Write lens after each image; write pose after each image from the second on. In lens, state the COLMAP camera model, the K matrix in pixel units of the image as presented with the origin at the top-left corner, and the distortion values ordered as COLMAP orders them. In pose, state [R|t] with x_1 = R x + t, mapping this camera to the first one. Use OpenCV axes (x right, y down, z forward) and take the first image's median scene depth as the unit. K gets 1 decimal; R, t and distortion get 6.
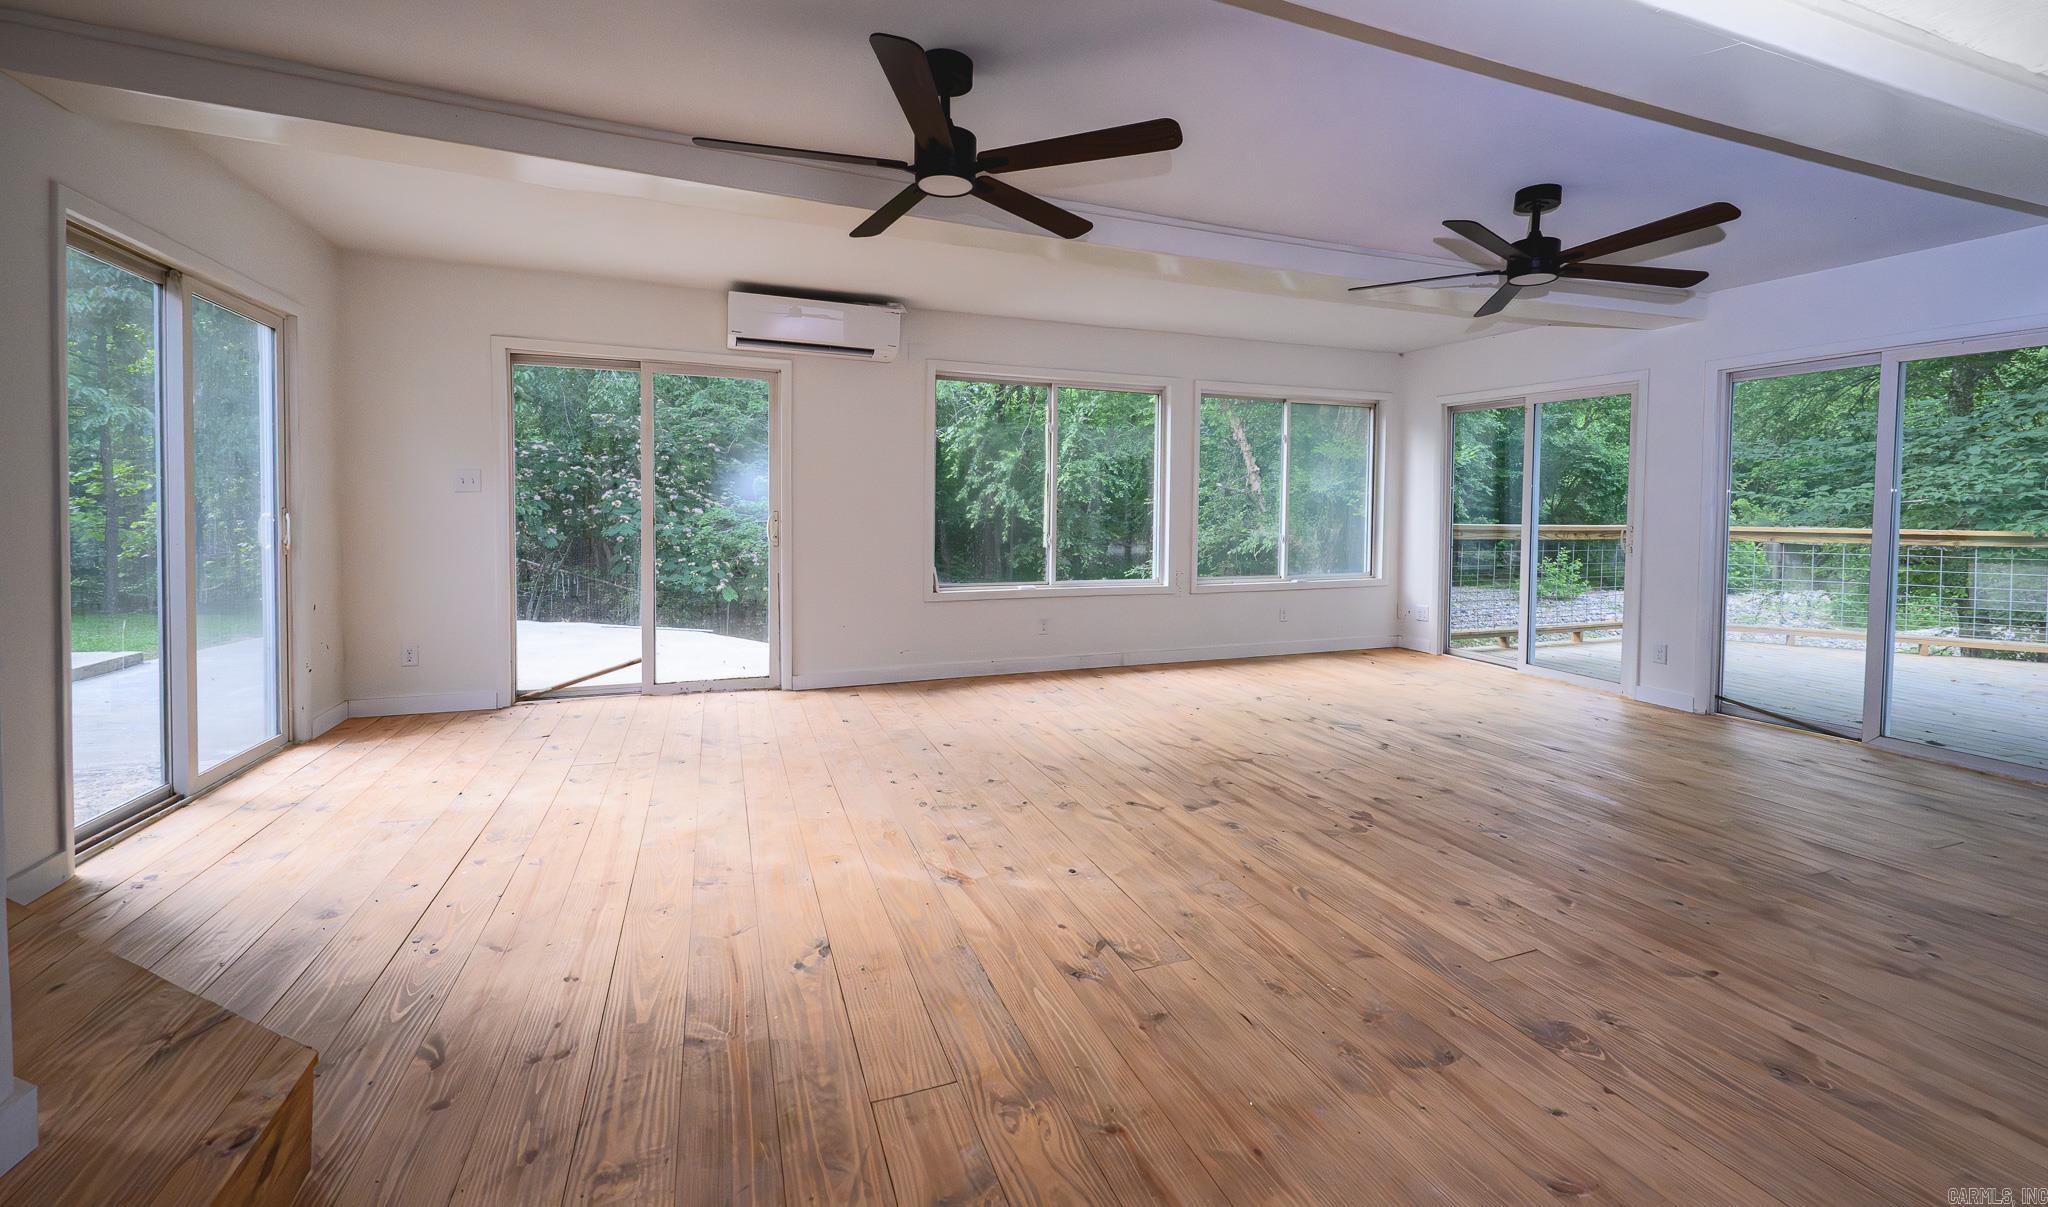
lens RADIAL K [[845.6, 0, 971.7], [0, 845.6, 521.3], [0, 0, 1]] dist [-0.004427, 0.000006]
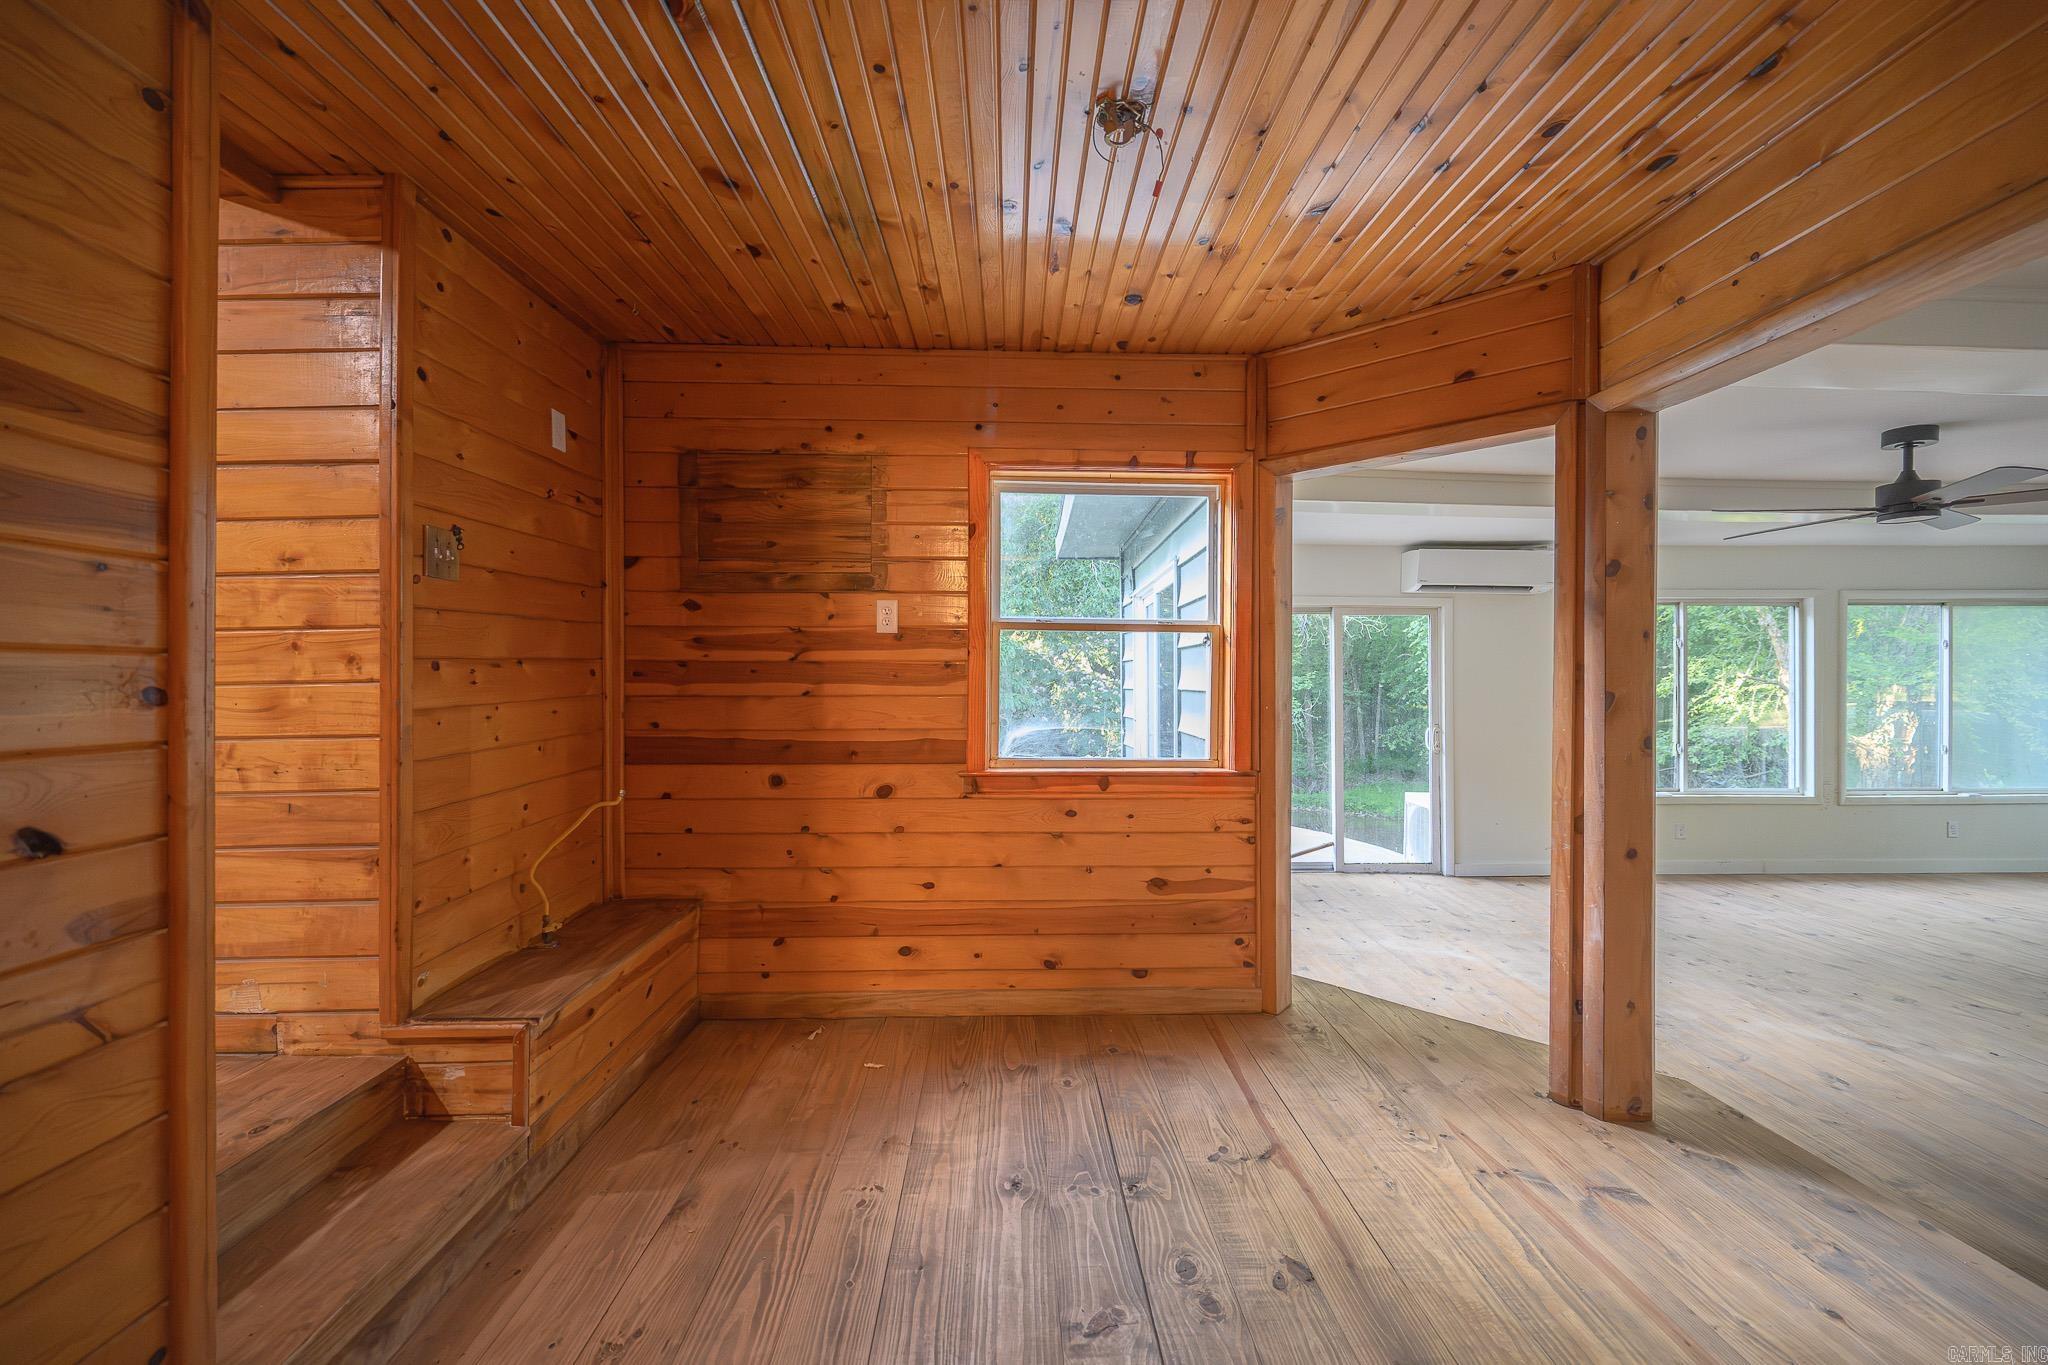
lens RADIAL K [[833.2, 0, 1057.9], [0, 833.2, 671.5], [0, 0, 1]] dist [-0.004237, -0.000437]
pose [[0.945751, -0.011690, -0.324681, -0.772514], [-0.000296, 0.999321, -0.036842, -0.091916], [0.324891, 0.034940, 0.945106, -0.593082]]
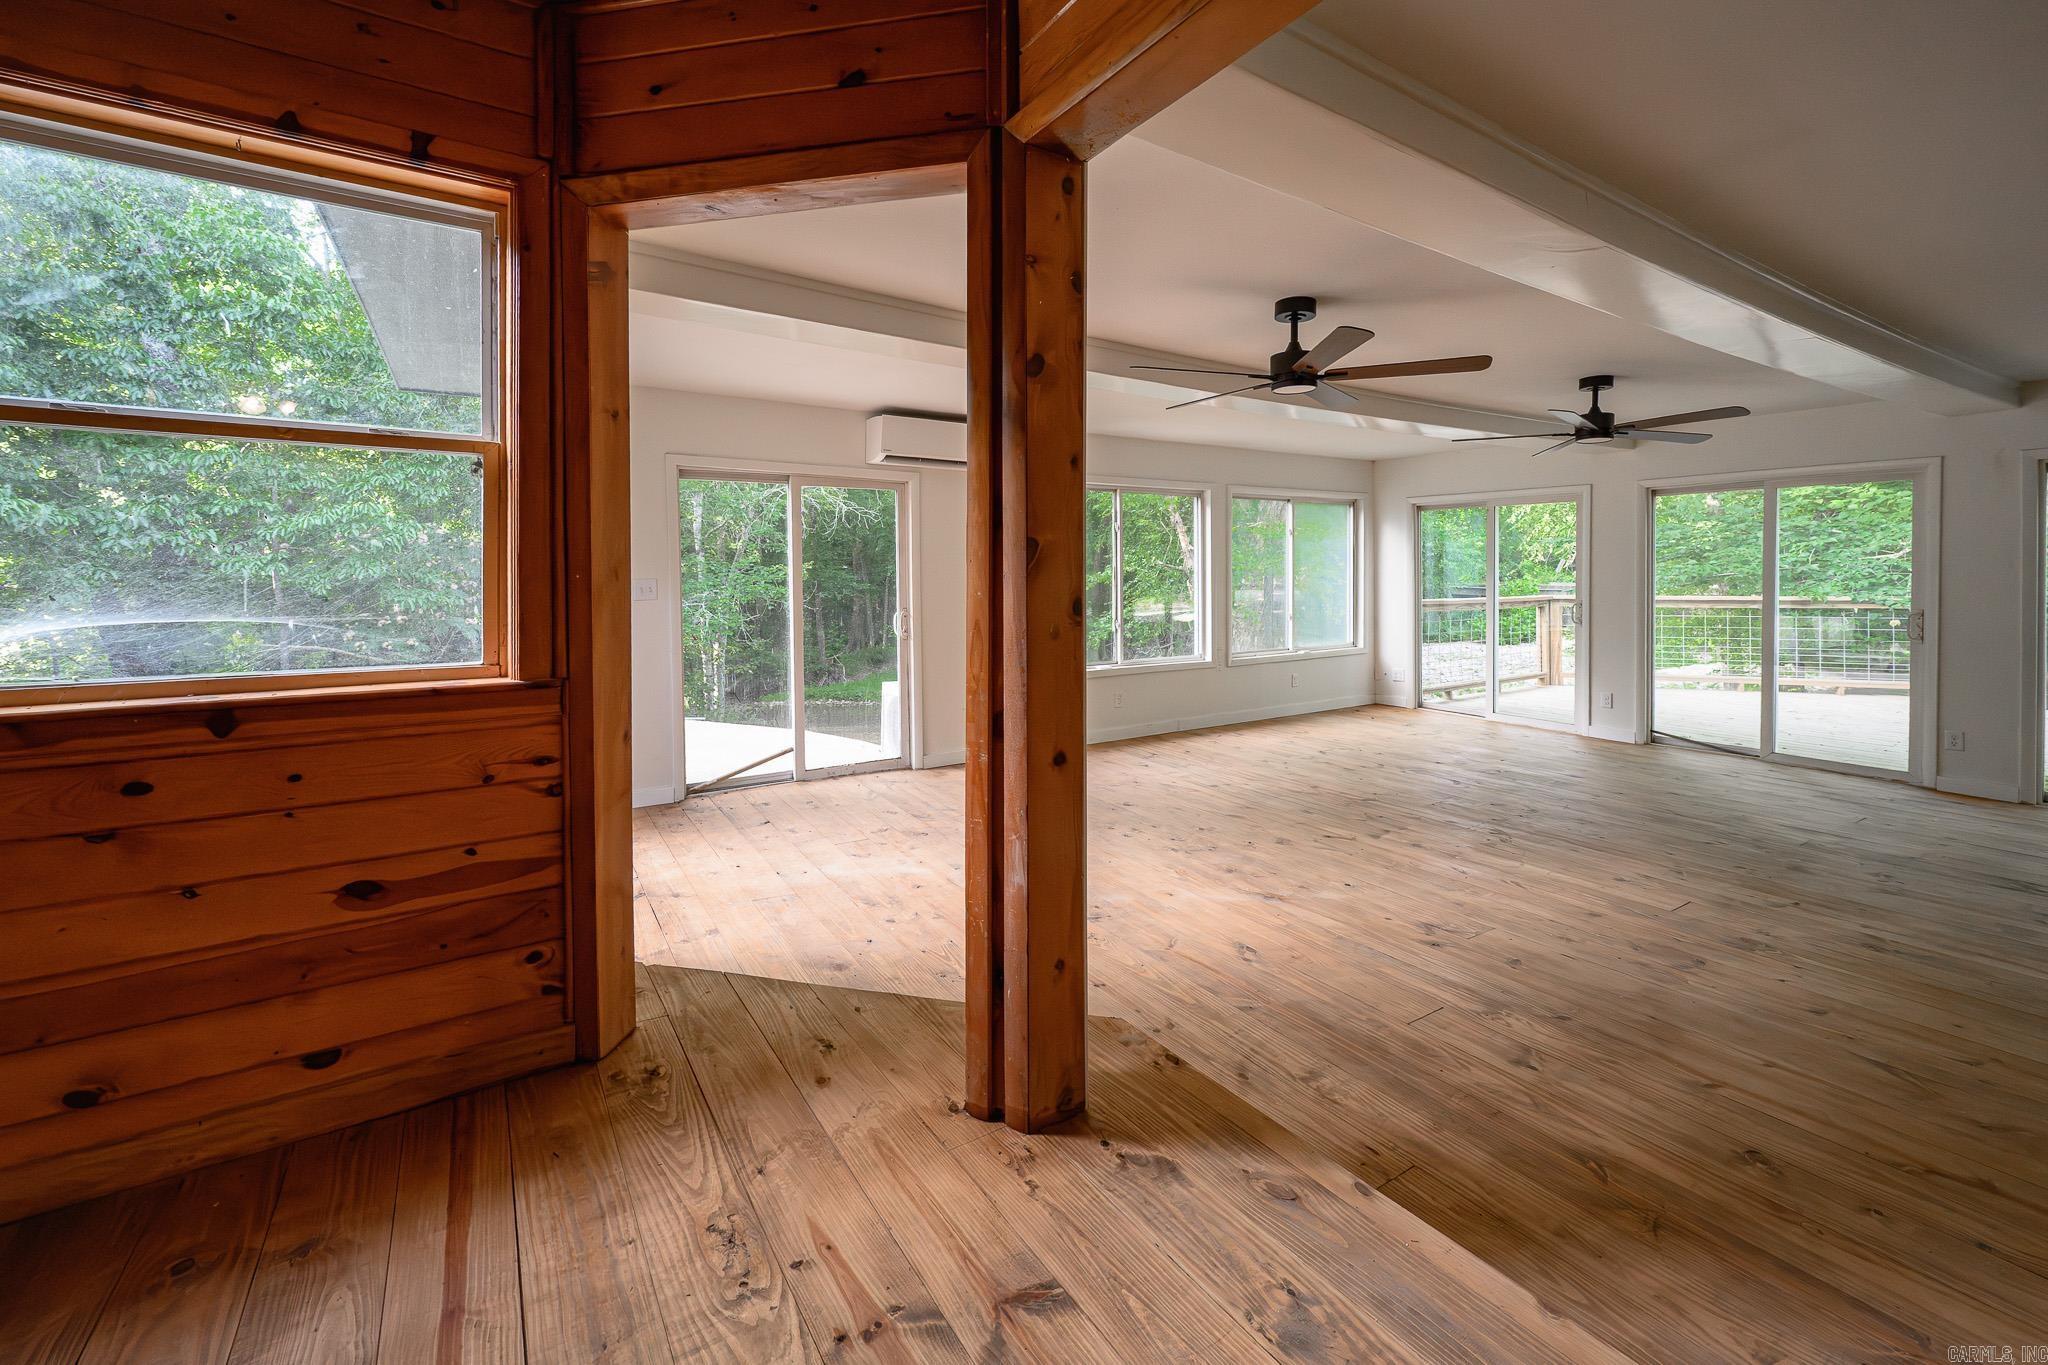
lens RADIAL K [[833.2, 0, 1004.2], [0, 833.2, 575.9], [0, 0, 1]] dist [-0.004237, -0.000437]
pose [[0.984542, -0.019546, 0.174057, -0.649378], [0.023354, 0.999530, -0.019860, -0.064967], [-0.173587, 0.023617, 0.984535, -0.223779]]
